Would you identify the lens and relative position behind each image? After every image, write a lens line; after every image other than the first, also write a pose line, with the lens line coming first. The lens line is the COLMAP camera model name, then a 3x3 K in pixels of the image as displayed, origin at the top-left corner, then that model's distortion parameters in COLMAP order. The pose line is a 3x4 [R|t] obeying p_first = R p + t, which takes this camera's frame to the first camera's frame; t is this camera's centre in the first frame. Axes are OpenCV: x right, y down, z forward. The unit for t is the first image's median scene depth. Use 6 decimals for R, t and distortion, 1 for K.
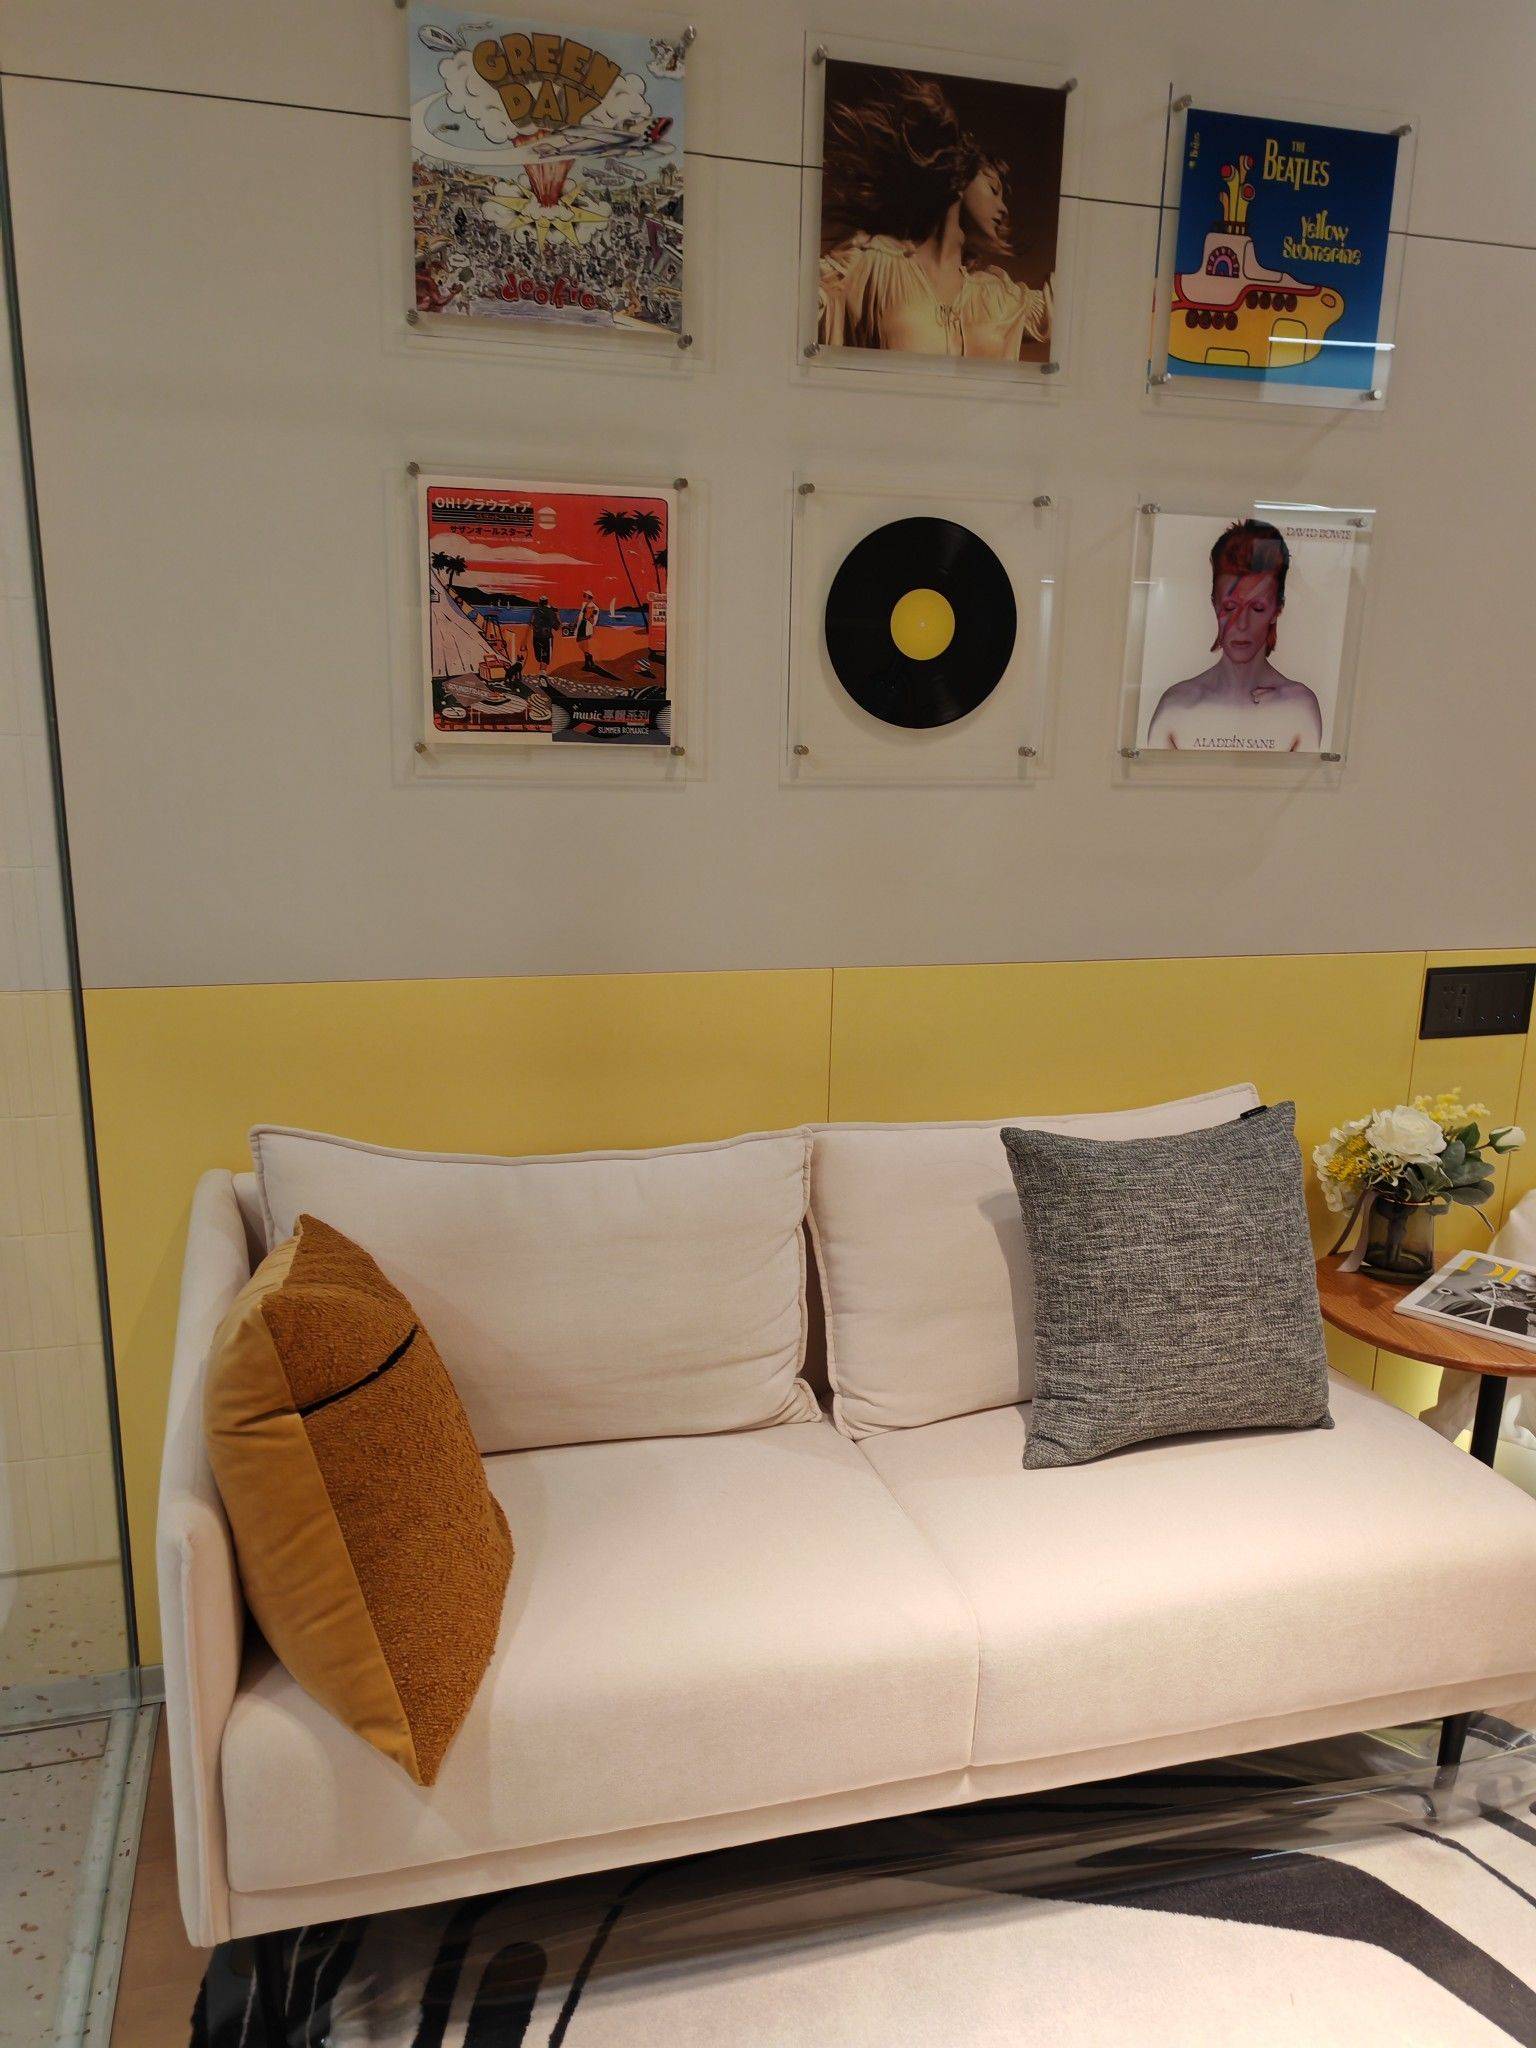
lens RADIAL K [[1600.6, 0, 762.8], [0, 1600.6, 1023.1], [0, 0, 1]] dist [0.009812, -0.004654]
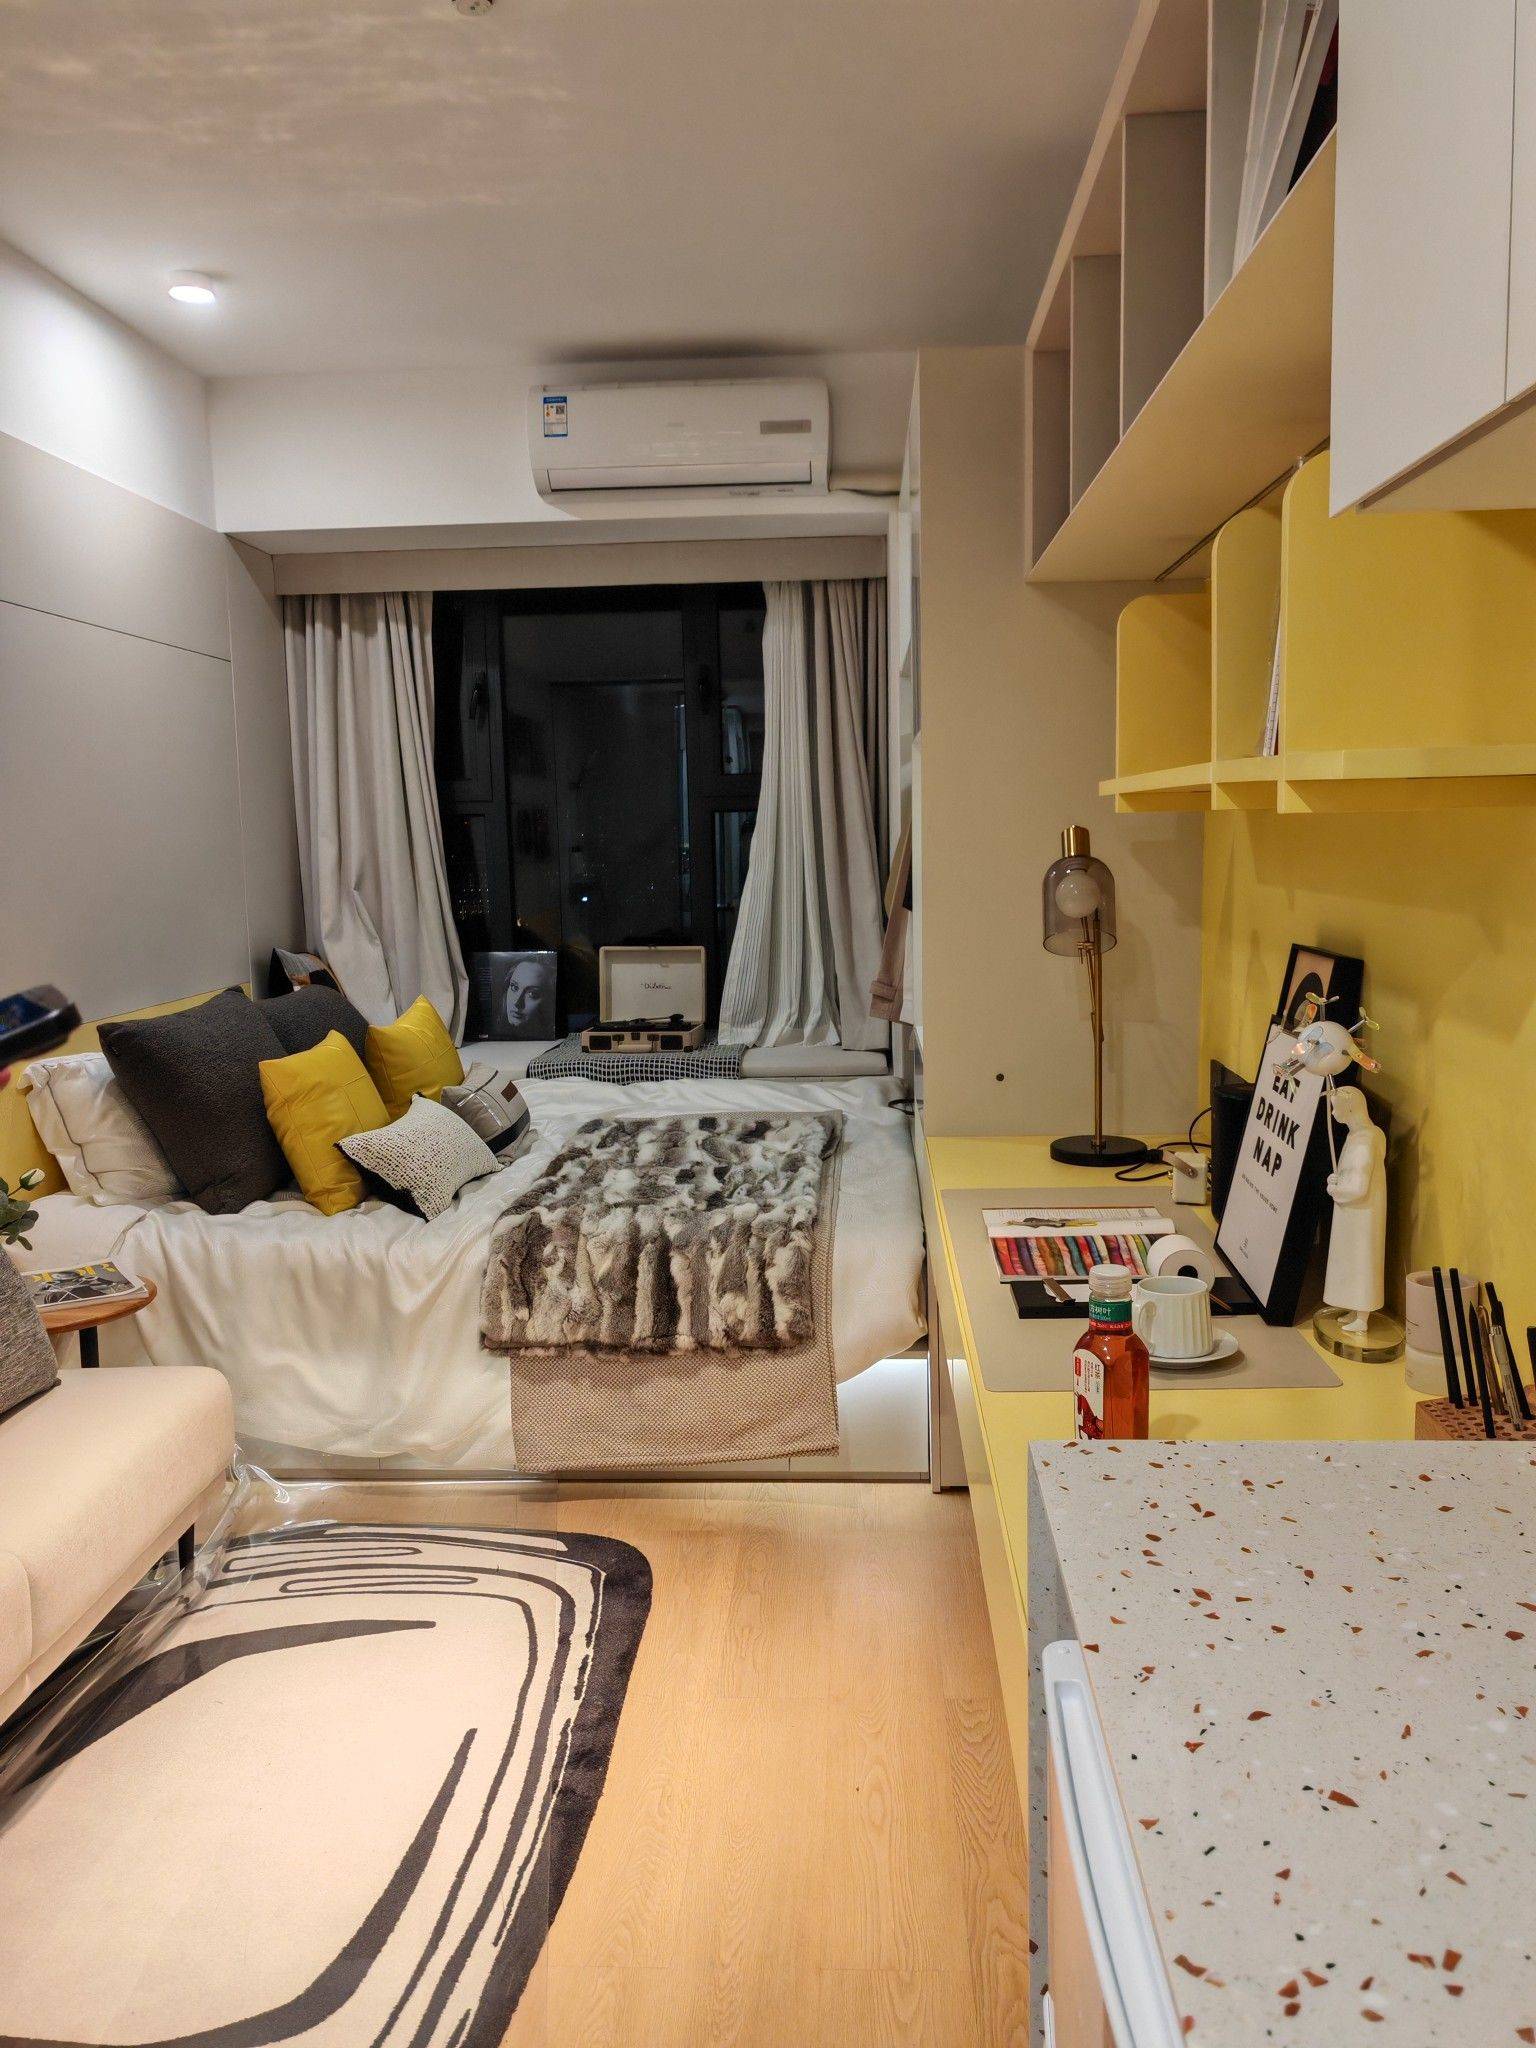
lens RADIAL K [[1600.6, 0, 766.8], [0, 1600.6, 1016.1], [0, 0, 1]] dist [0.009812, -0.004654]
pose [[0.329348, -0.148879, 0.932397, -0.628504], [0.250890, 0.965791, 0.065590, 0.003890], [-0.910266, 0.212327, 0.355433, -0.117208]]
